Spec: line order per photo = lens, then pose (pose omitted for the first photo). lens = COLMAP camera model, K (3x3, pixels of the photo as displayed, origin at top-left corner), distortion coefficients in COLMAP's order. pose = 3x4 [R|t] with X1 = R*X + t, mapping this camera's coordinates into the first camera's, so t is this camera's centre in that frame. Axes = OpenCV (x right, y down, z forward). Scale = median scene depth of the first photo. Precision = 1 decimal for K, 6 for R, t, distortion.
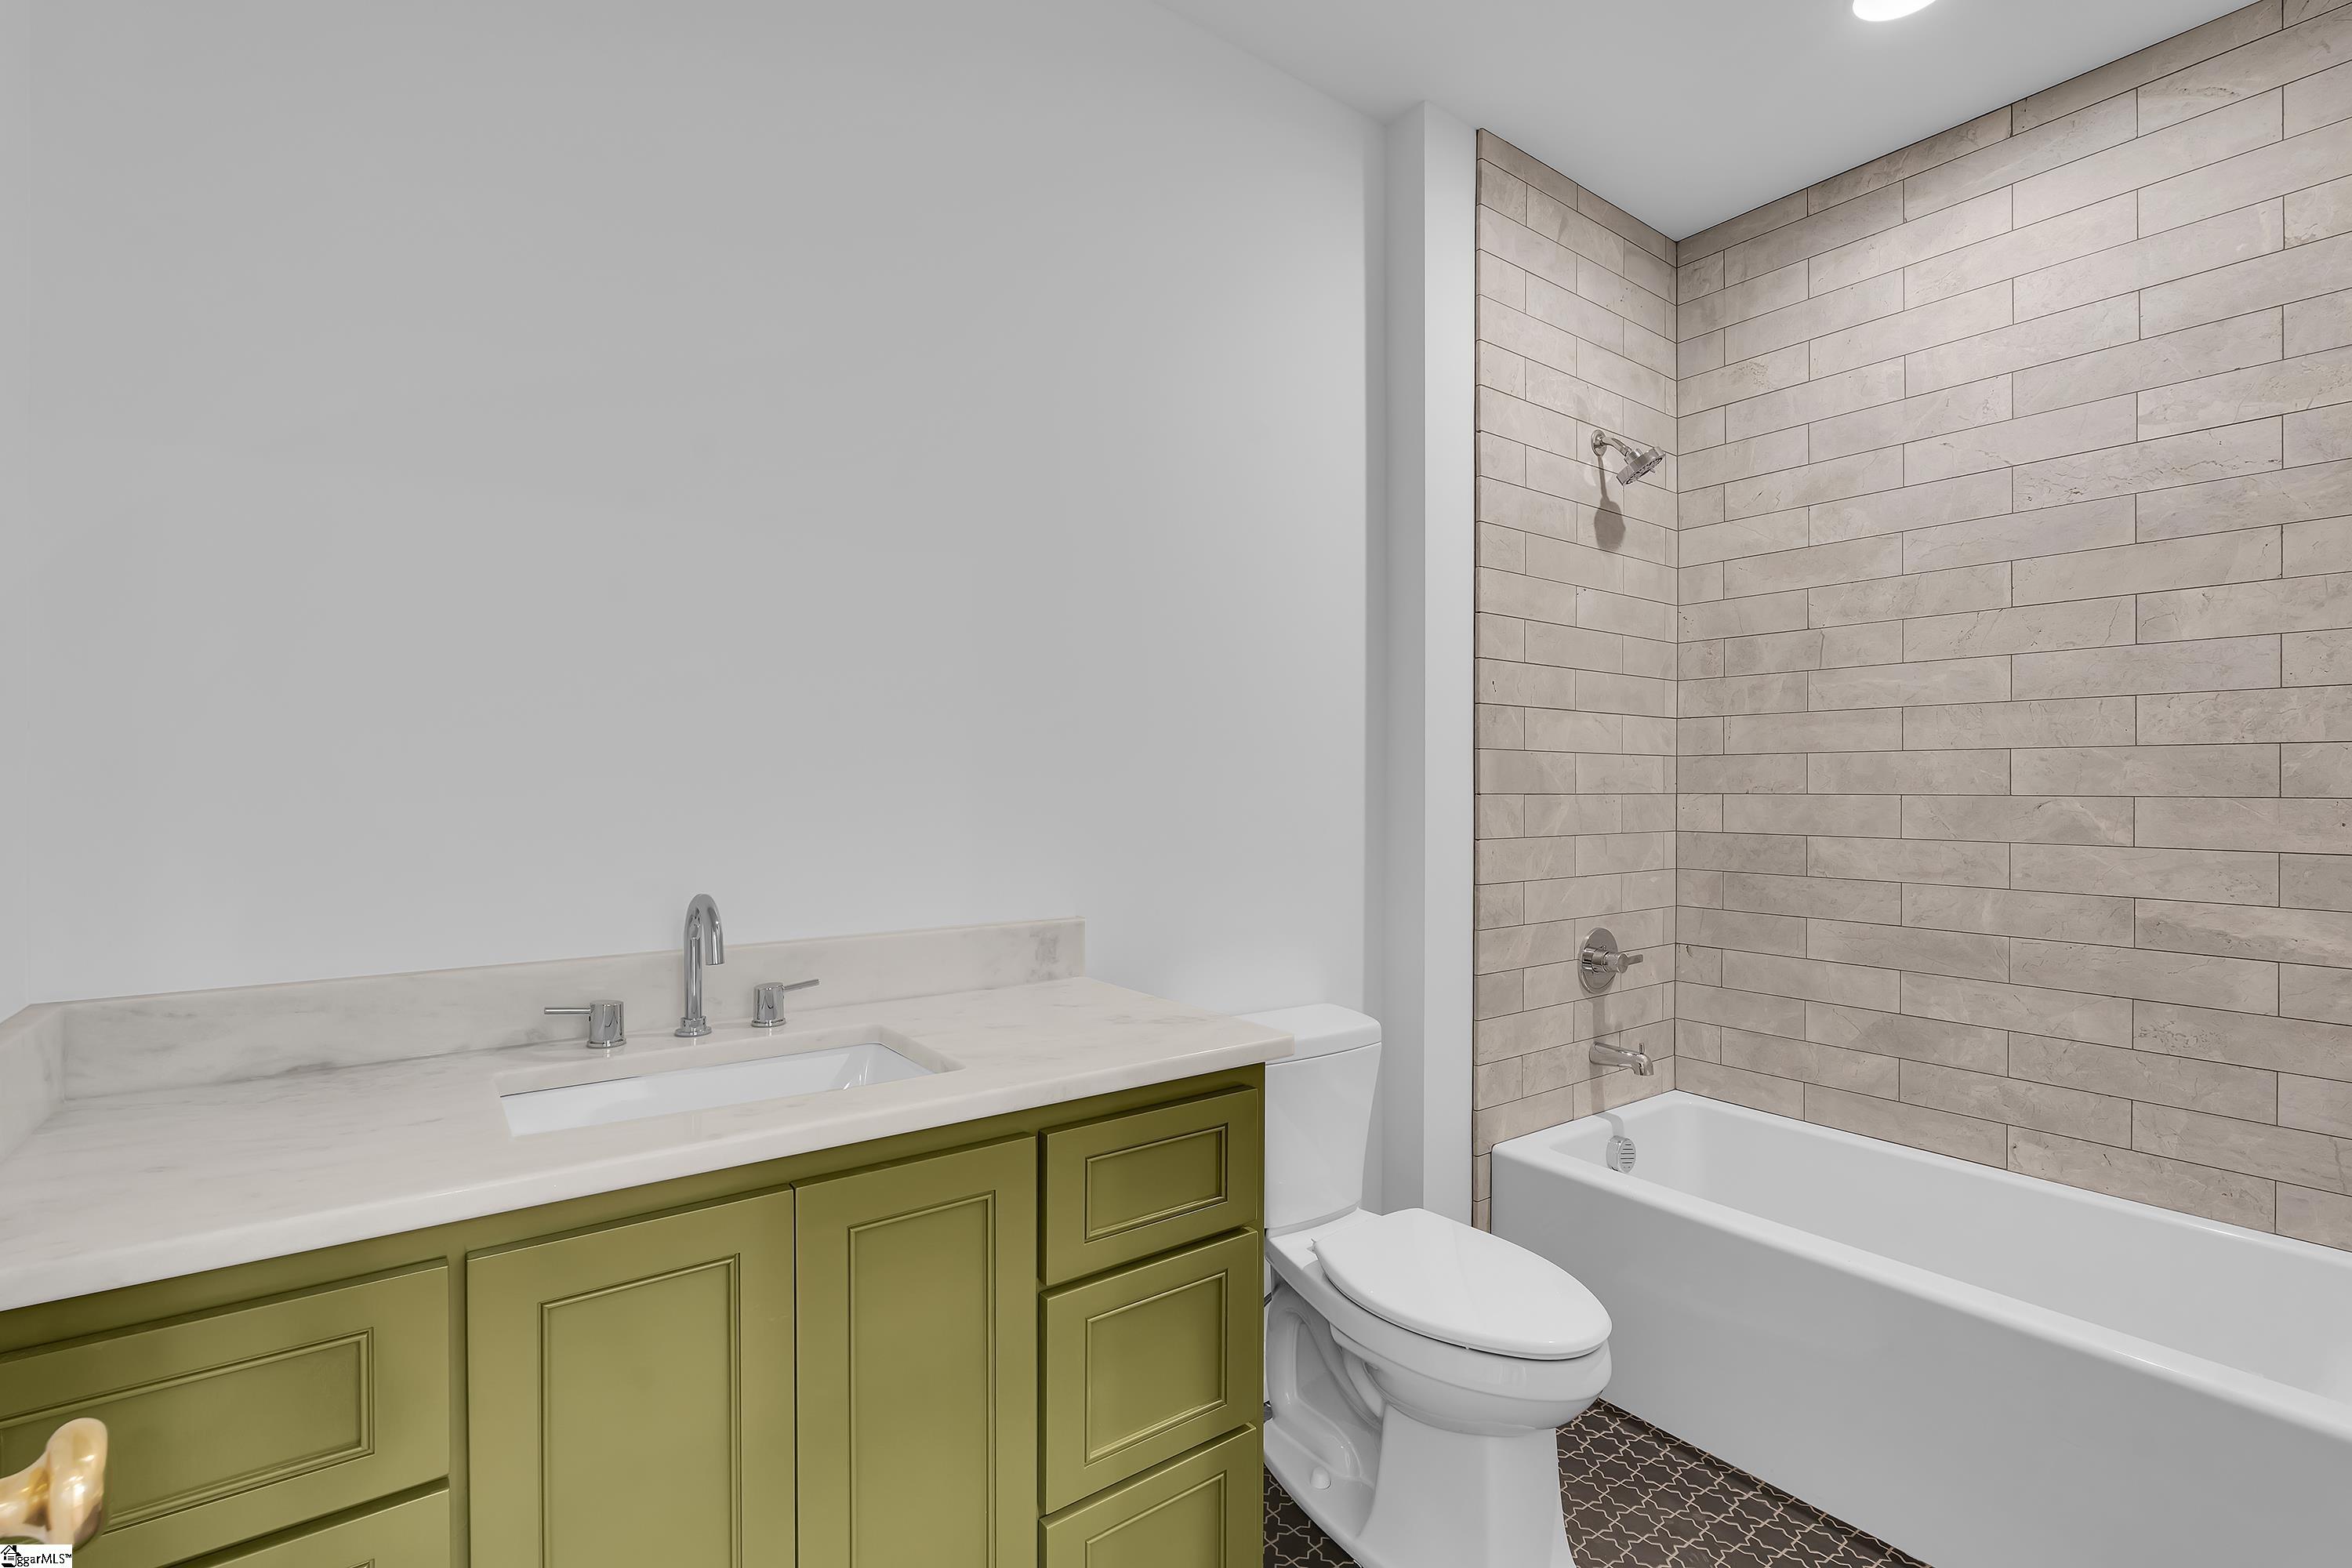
lens RADIAL K [[1049.5, 0, 1172.4], [0, 1049.5, 786.7], [0, 0, 1]] dist [-0.004011, -0.000564]
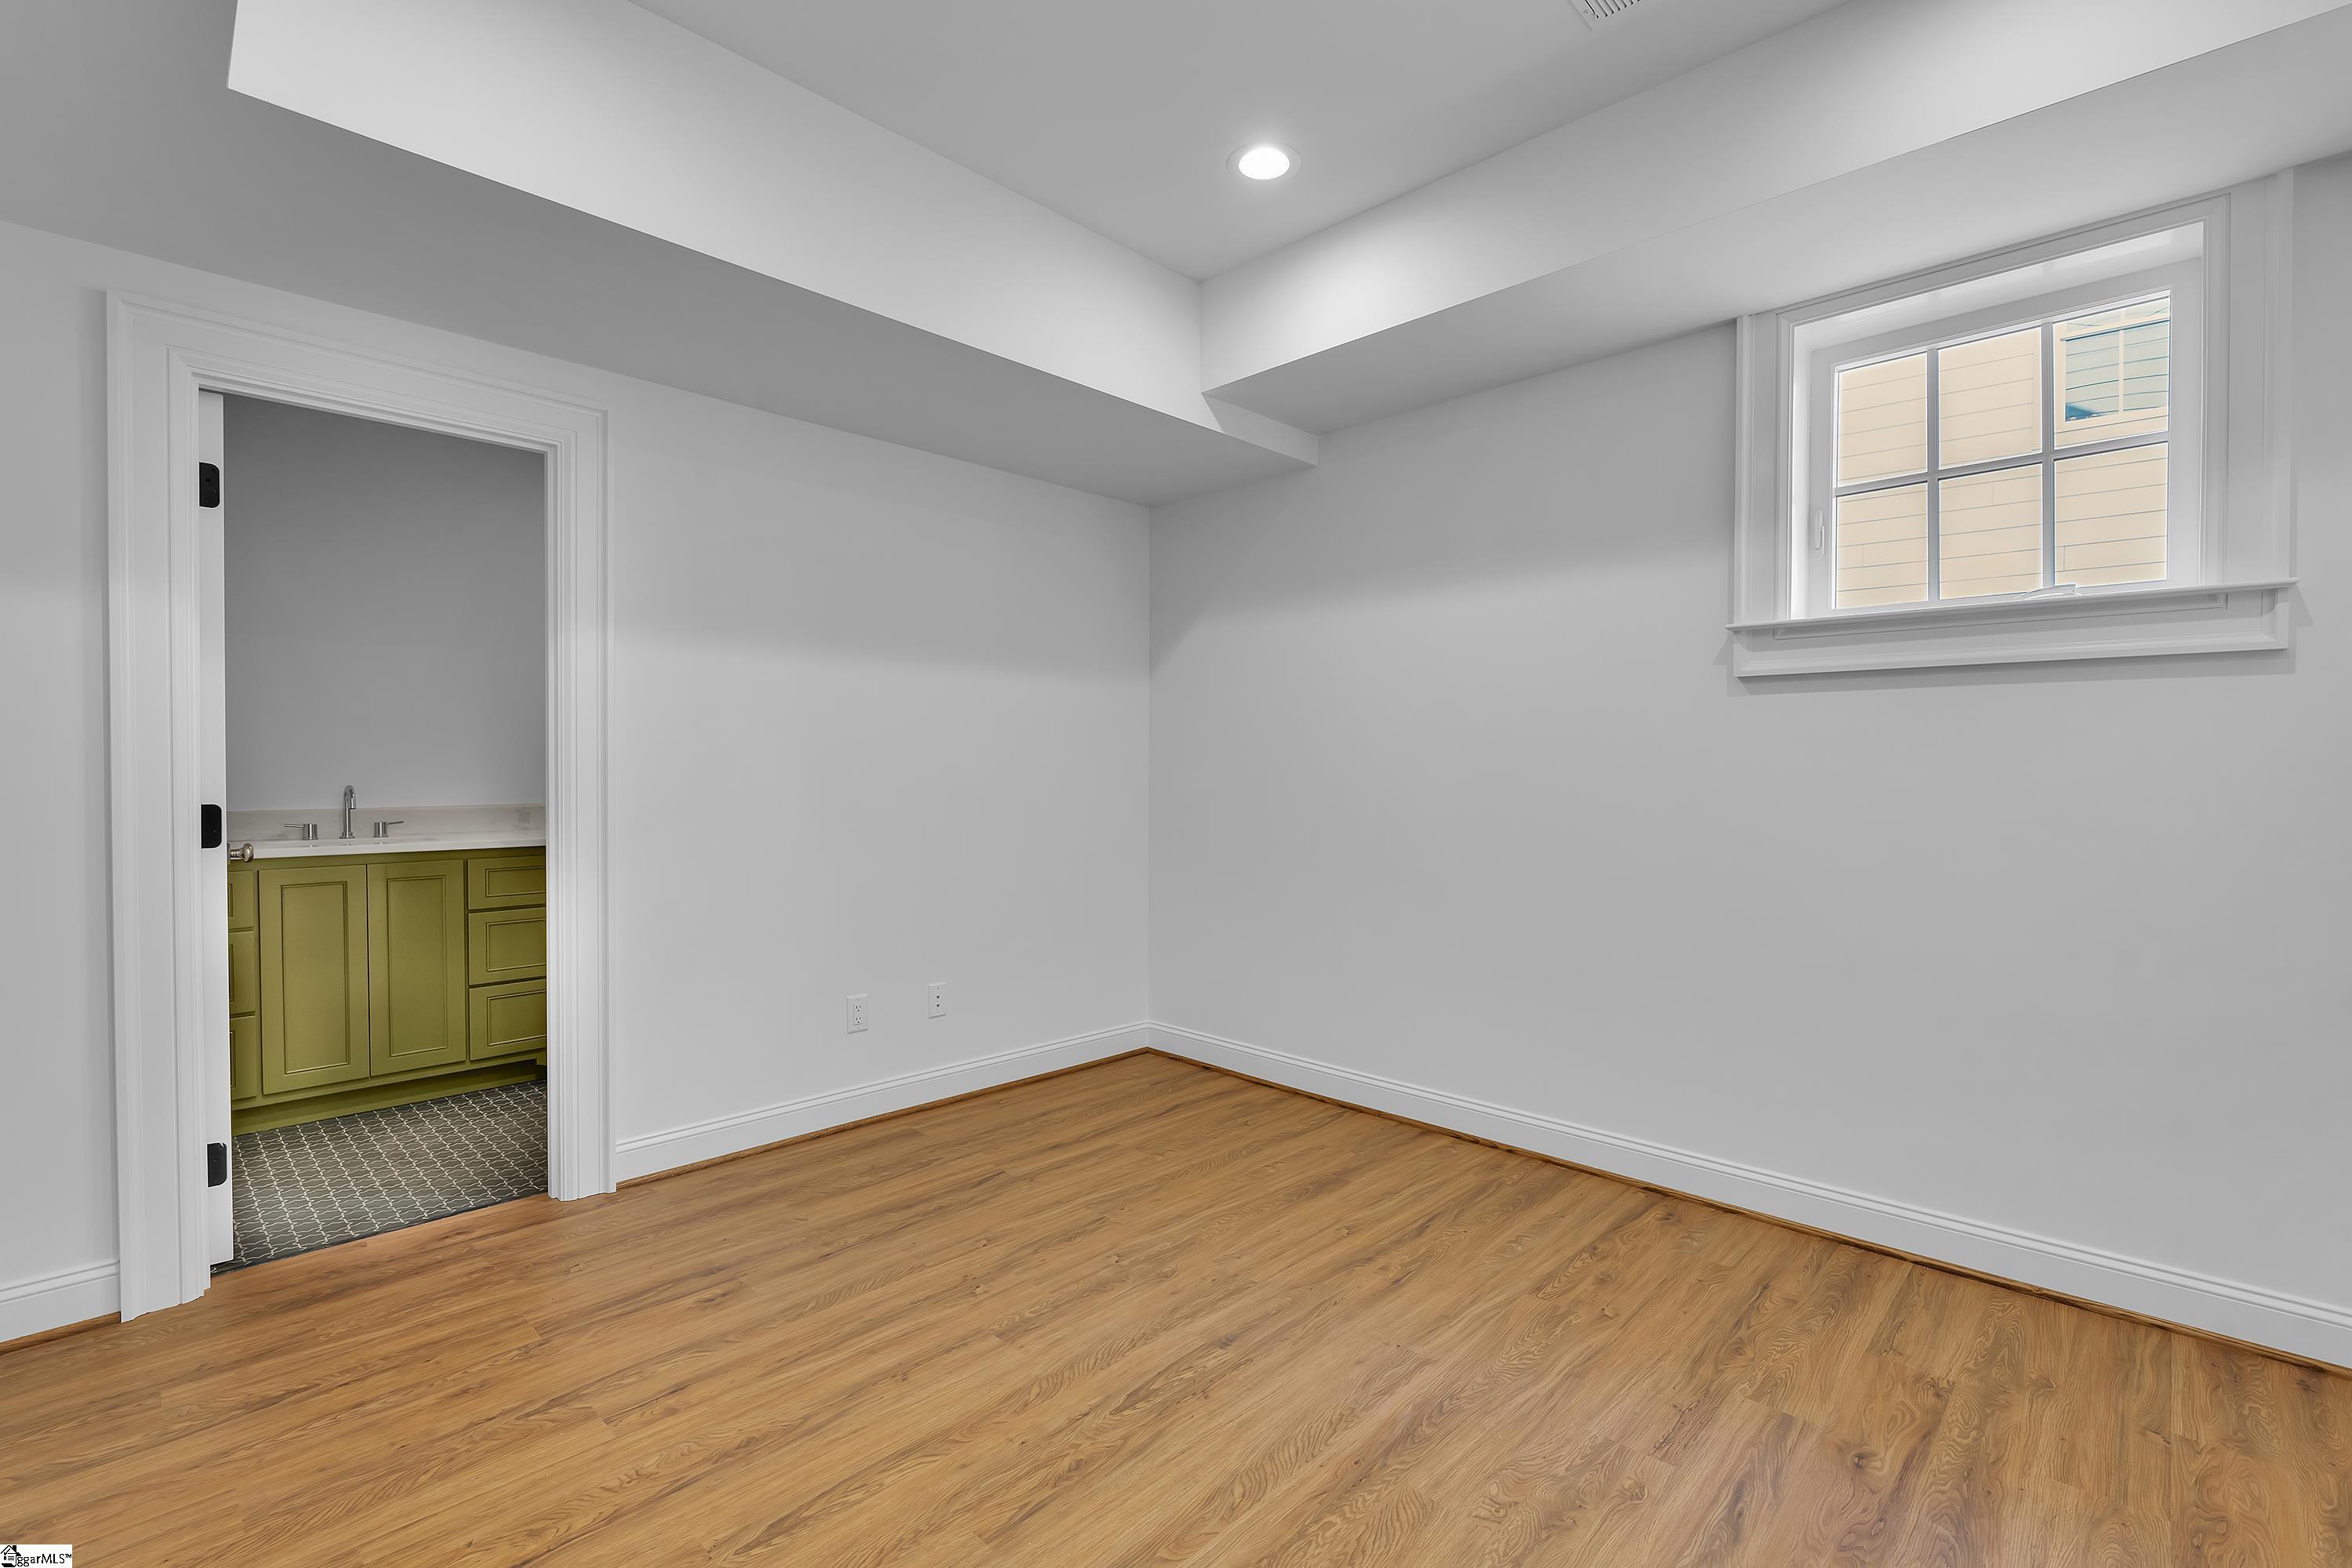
lens RADIAL K [[1049.5, 0, 1176.6], [0, 1049.5, 780.0], [0, 0, 1]] dist [-0.004011, -0.000564]
pose [[0.989570, -0.002080, 0.144041, 1.410822], [0.000156, 0.999911, 0.013362, 0.056273], [-0.144056, -0.013200, 0.989482, -2.196753]]
